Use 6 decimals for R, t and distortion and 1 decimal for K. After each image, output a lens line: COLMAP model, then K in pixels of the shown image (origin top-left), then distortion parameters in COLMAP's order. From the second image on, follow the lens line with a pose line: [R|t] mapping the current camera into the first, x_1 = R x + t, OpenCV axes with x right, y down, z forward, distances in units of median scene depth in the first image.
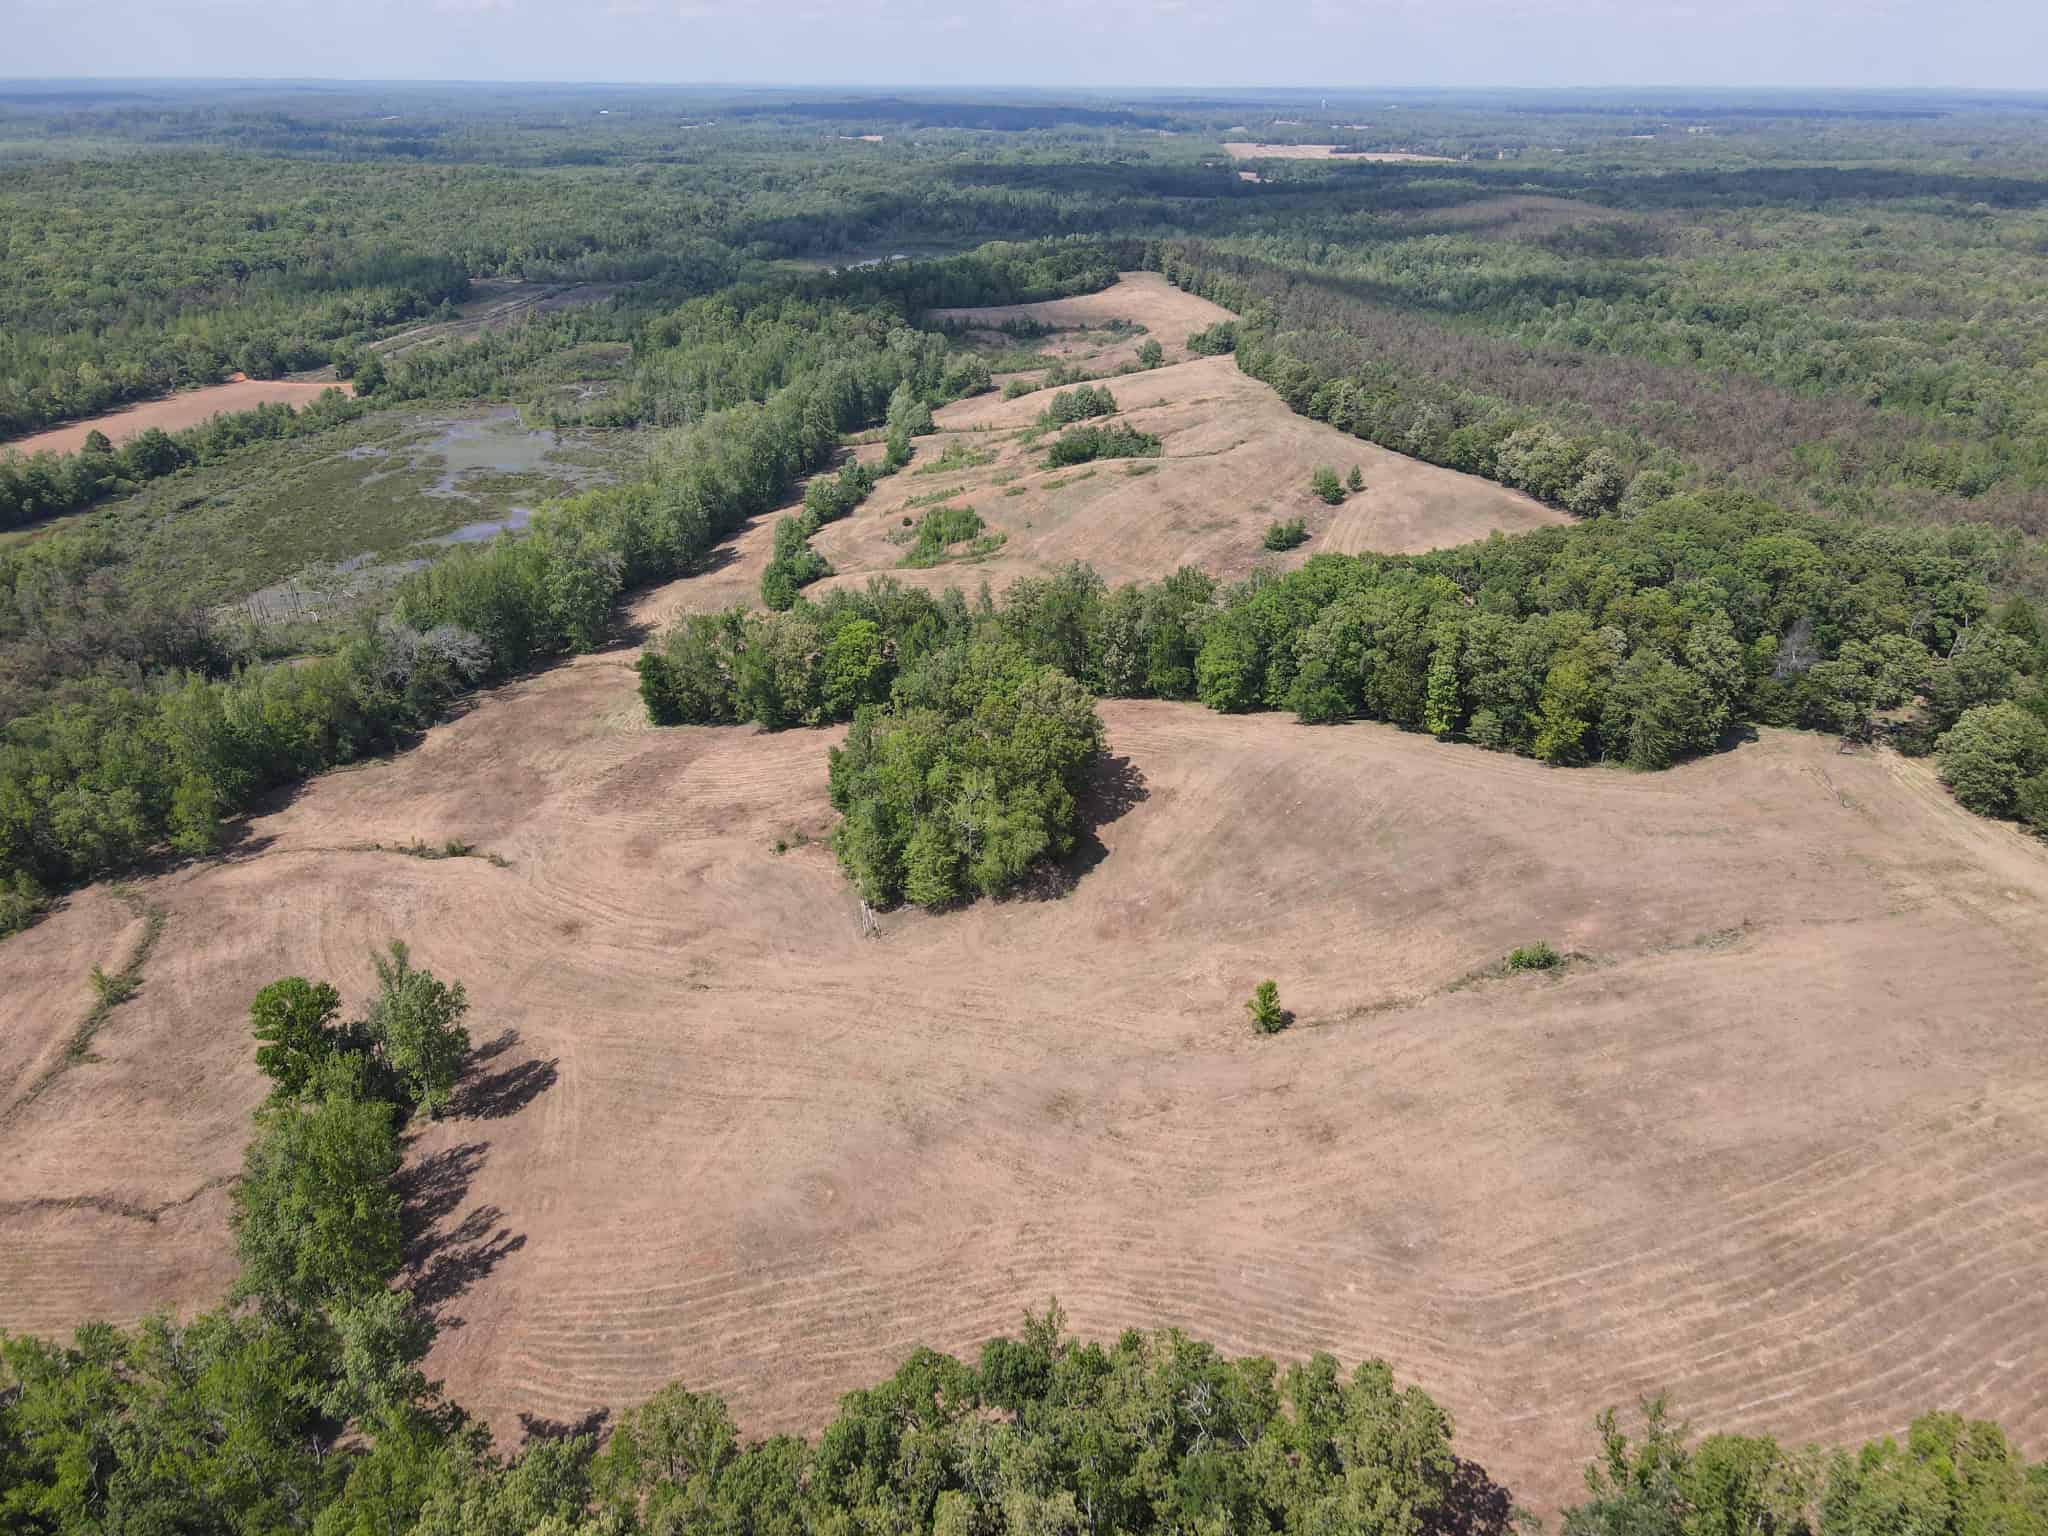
lens RADIAL K [[1478.7, 0, 1015.9], [0, 1478.7, 763.4], [0, 0, 1]] dist [-0.013009, 0.024315]
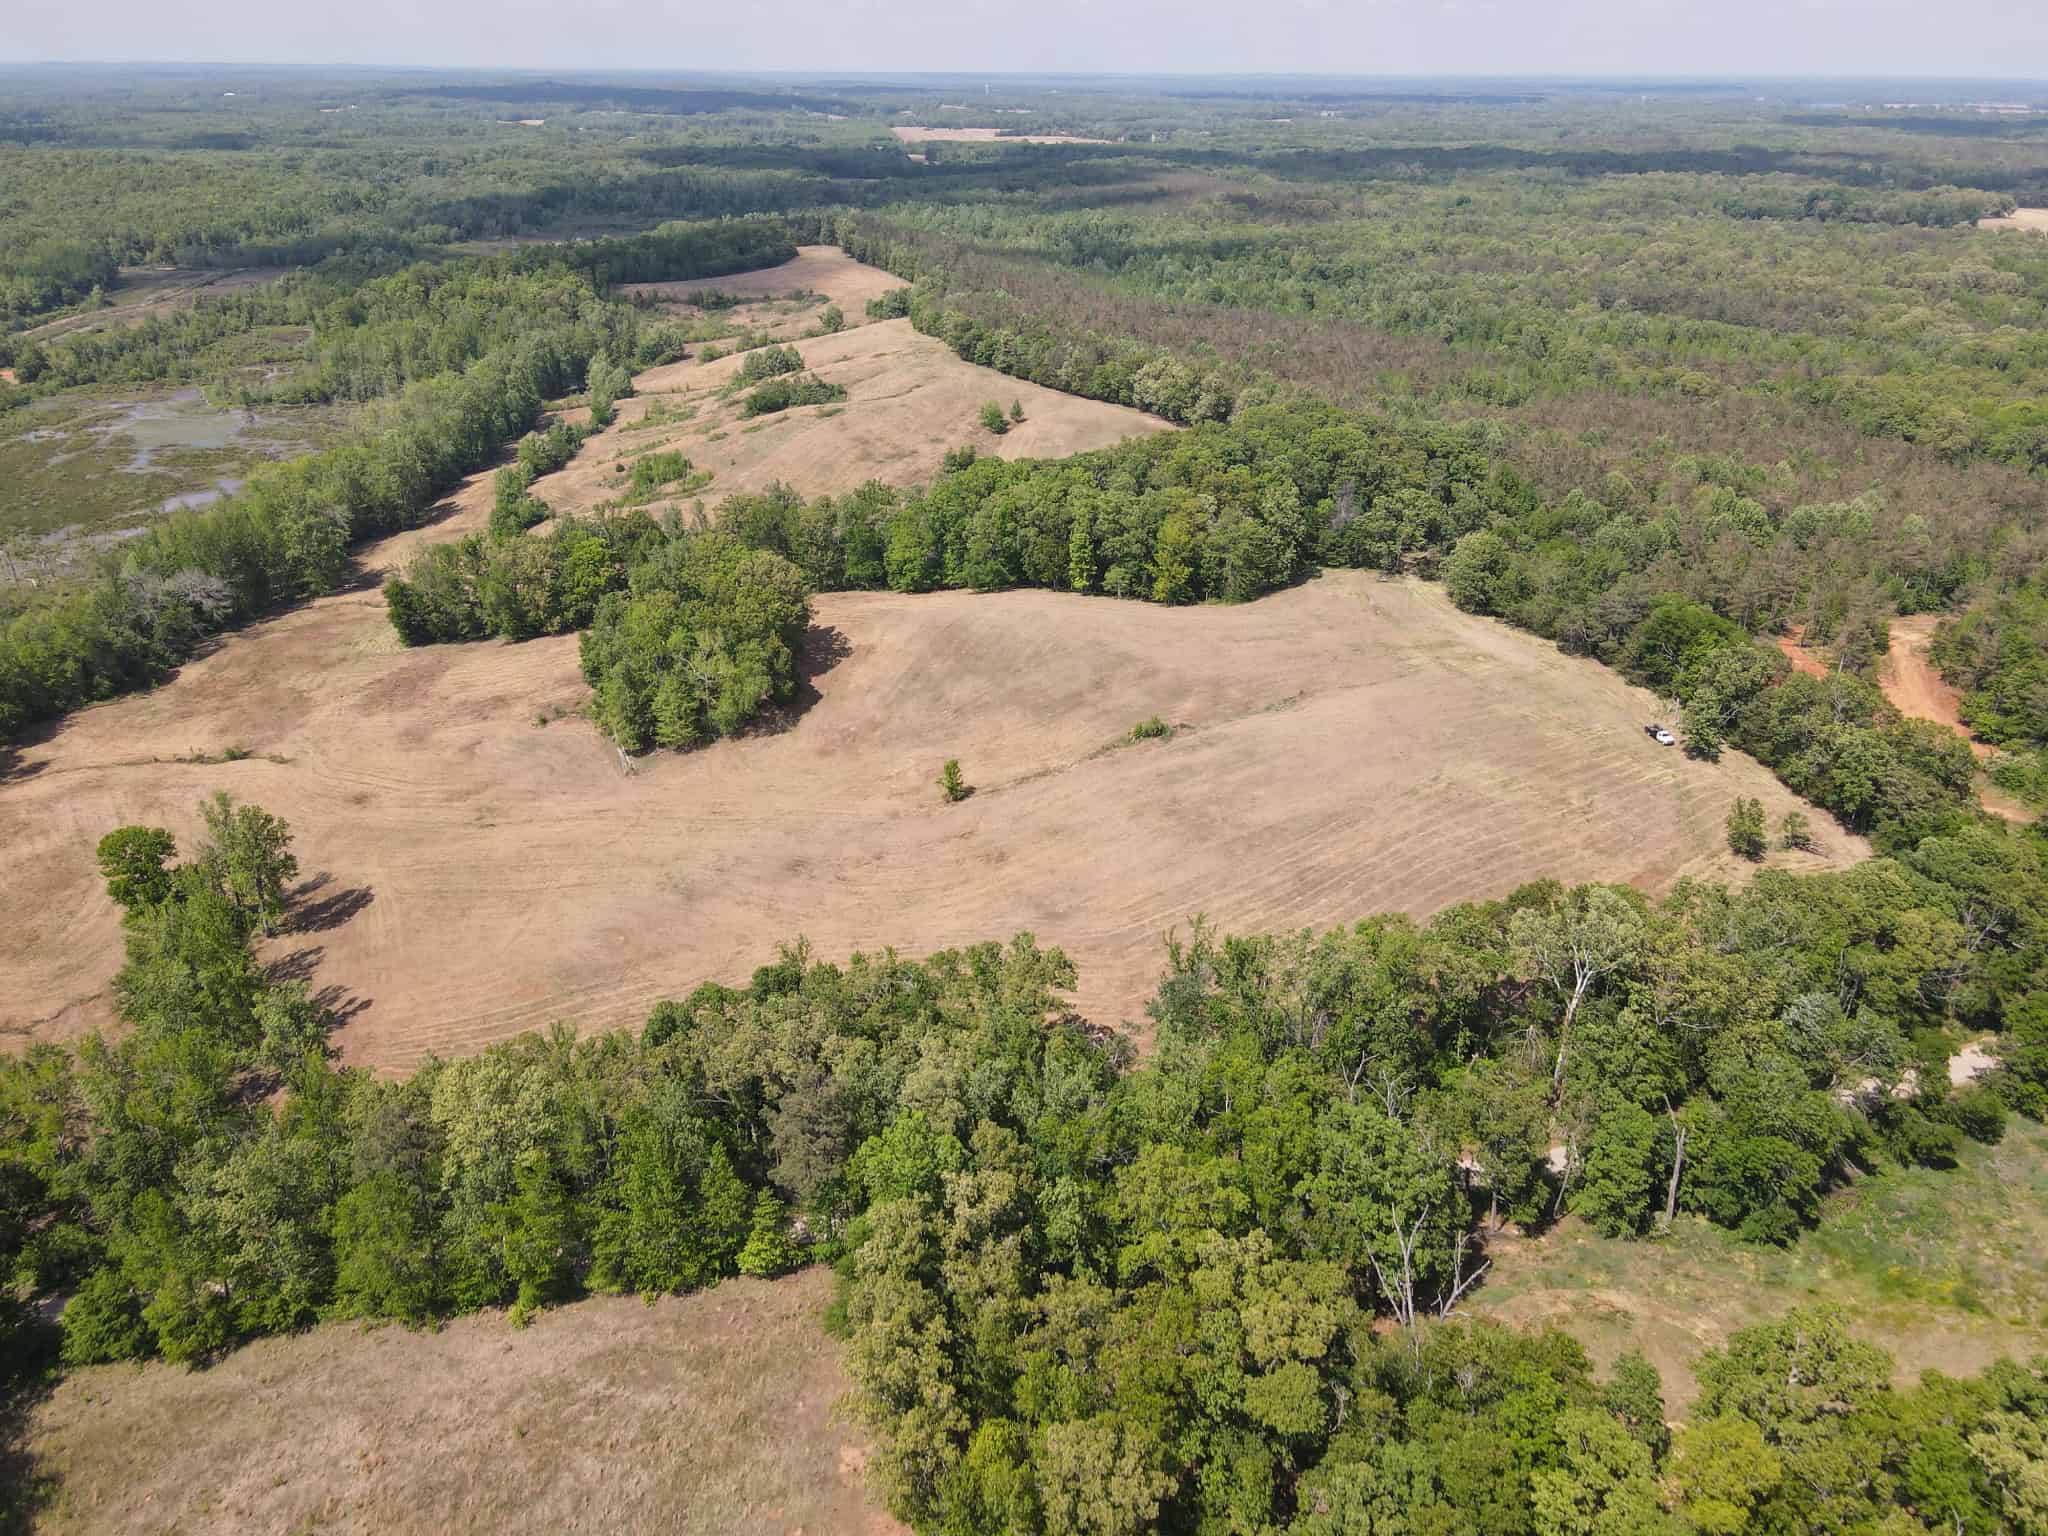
lens RADIAL K [[1478.7, 0, 1019.9], [0, 1478.7, 766.5], [0, 0, 1]] dist [-0.013009, 0.024315]
pose [[0.978742, -0.083400, 0.187373, -0.007186], [0.081428, 0.996513, 0.018214, 0.066055], [-0.188239, -0.002569, 0.982120, -0.139806]]
